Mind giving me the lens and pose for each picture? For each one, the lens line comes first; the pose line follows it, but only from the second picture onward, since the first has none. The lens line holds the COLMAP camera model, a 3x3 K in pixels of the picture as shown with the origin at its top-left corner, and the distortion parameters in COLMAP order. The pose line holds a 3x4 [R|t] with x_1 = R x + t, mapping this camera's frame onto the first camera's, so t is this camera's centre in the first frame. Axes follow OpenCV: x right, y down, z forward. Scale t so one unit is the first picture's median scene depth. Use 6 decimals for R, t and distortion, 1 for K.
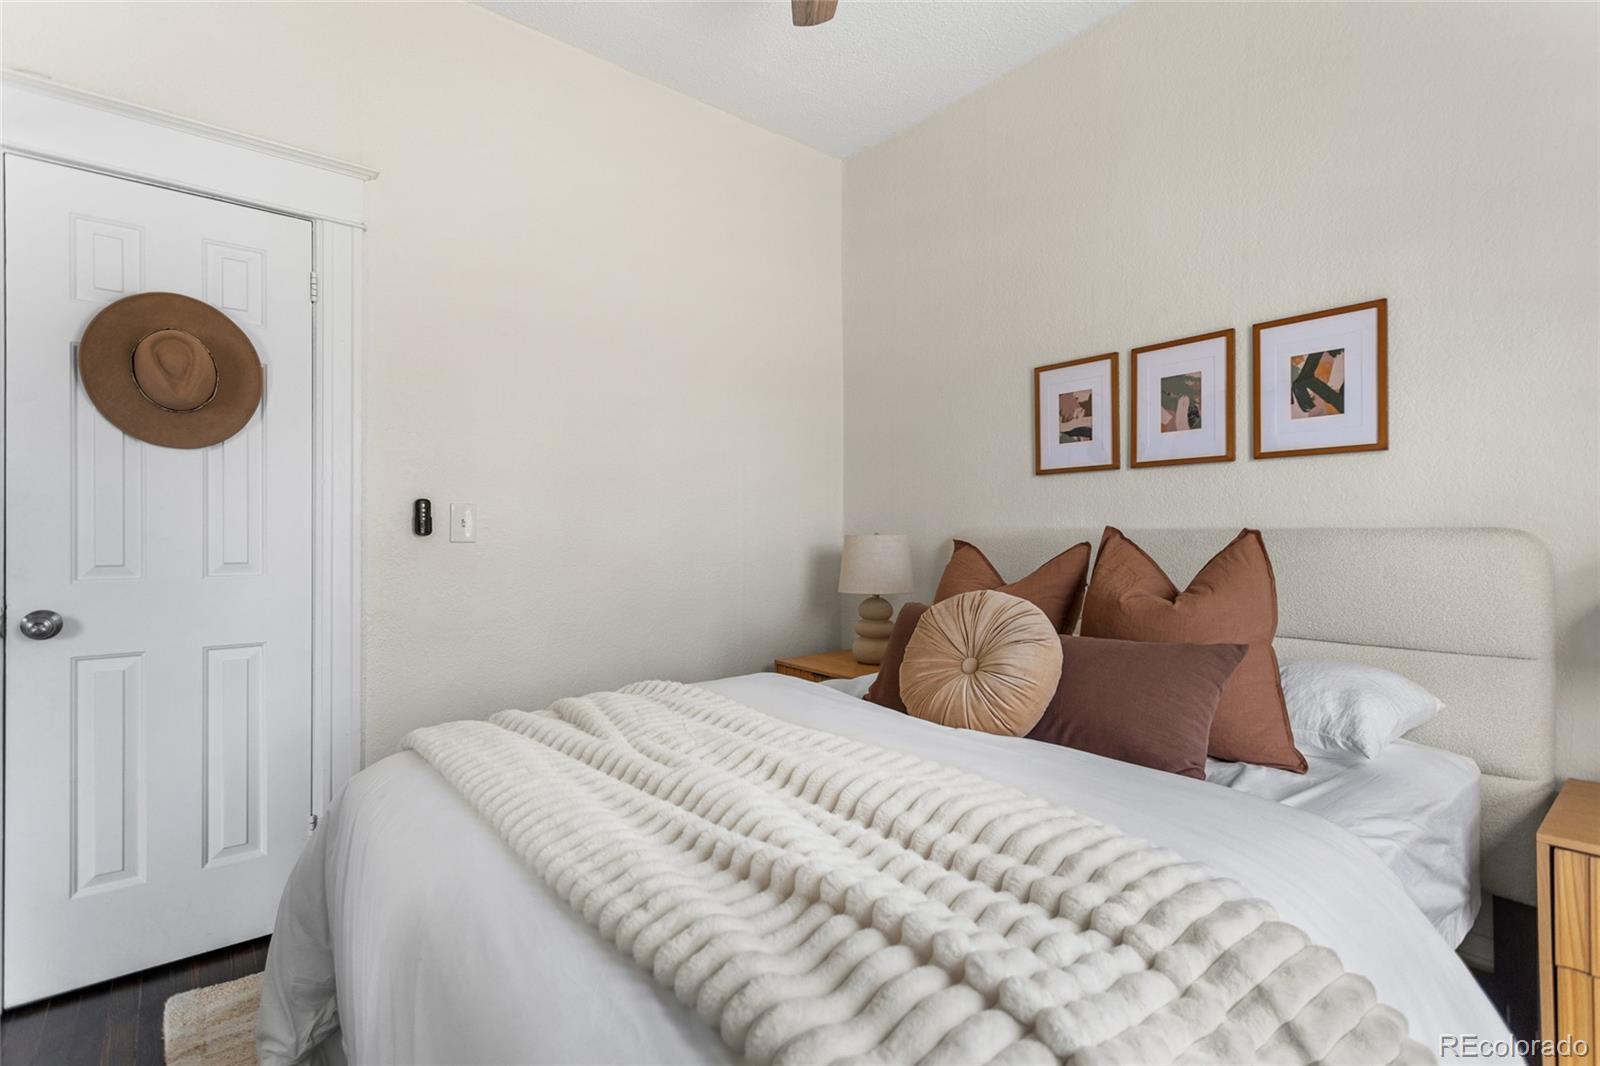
lens RADIAL K [[757.6, 0, 793.2], [0, 757.6, 534.6], [0, 0, 1]] dist [0.006738, 0.001117]
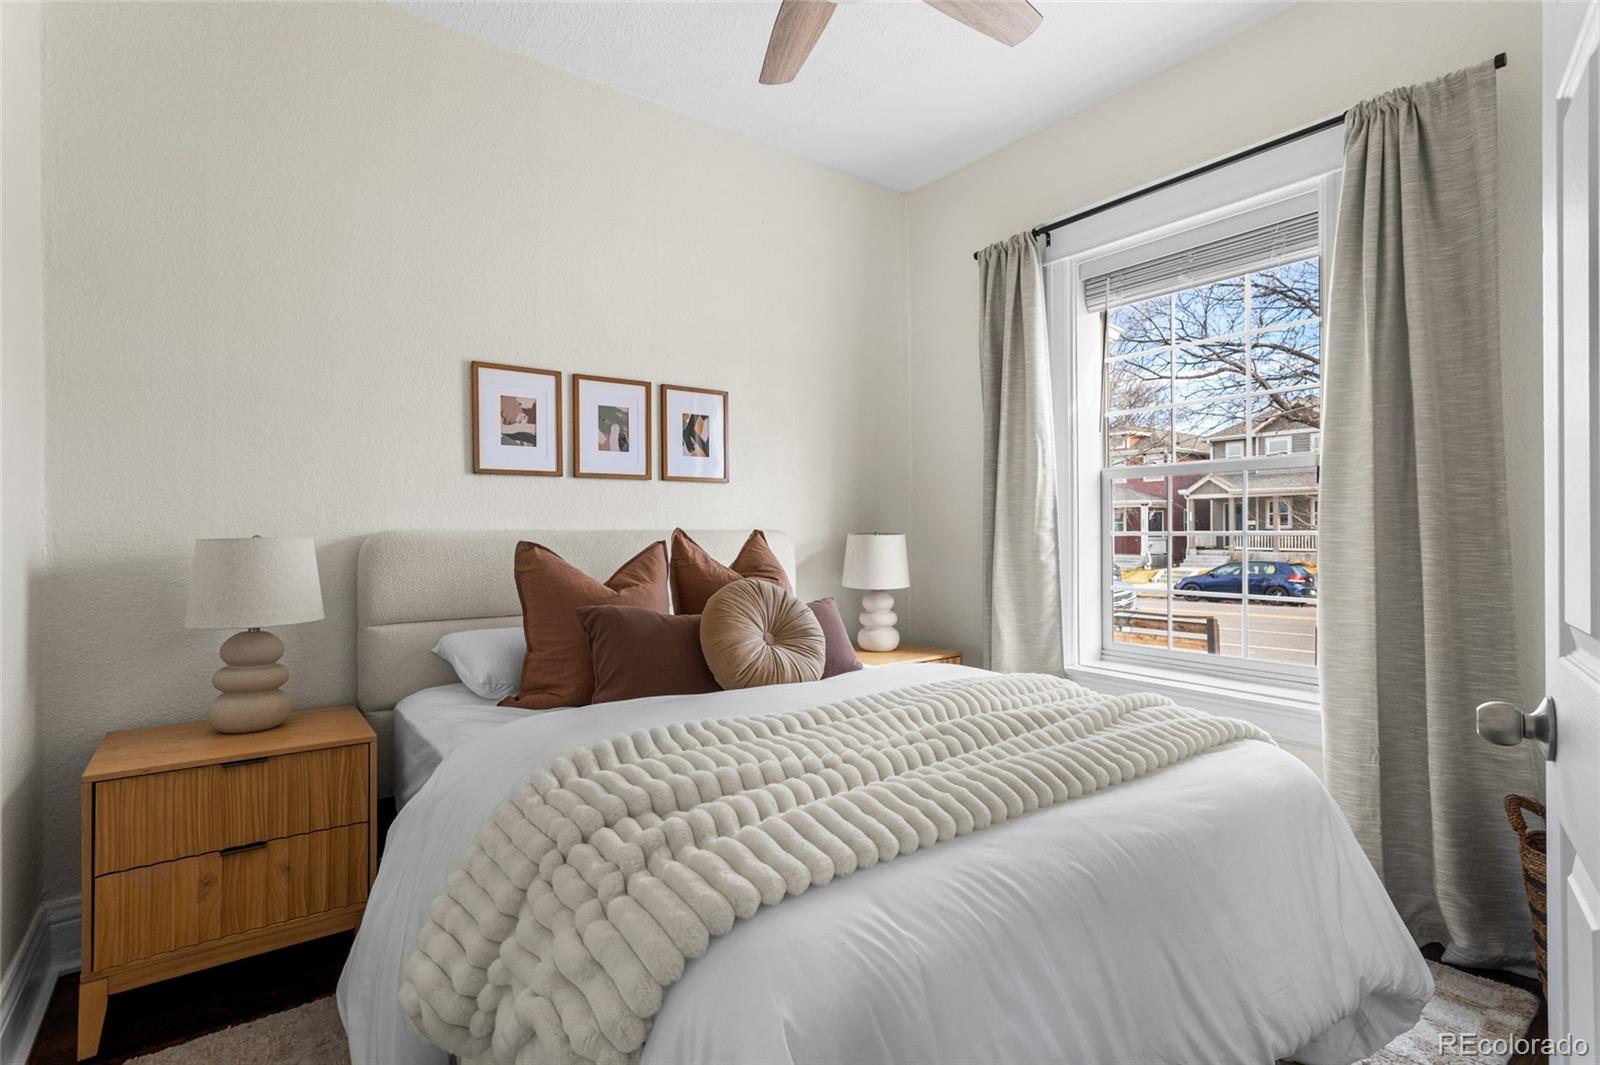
lens RADIAL K [[757.6, 0, 794.0], [0, 757.6, 525.1], [0, 0, 1]] dist [0.006738, 0.001117]
pose [[0.039920, 0.012099, 0.999130, -0.709247], [0.009315, 0.999879, -0.012481, 0.002122], [-0.999159, 0.009805, 0.039802, 0.648760]]
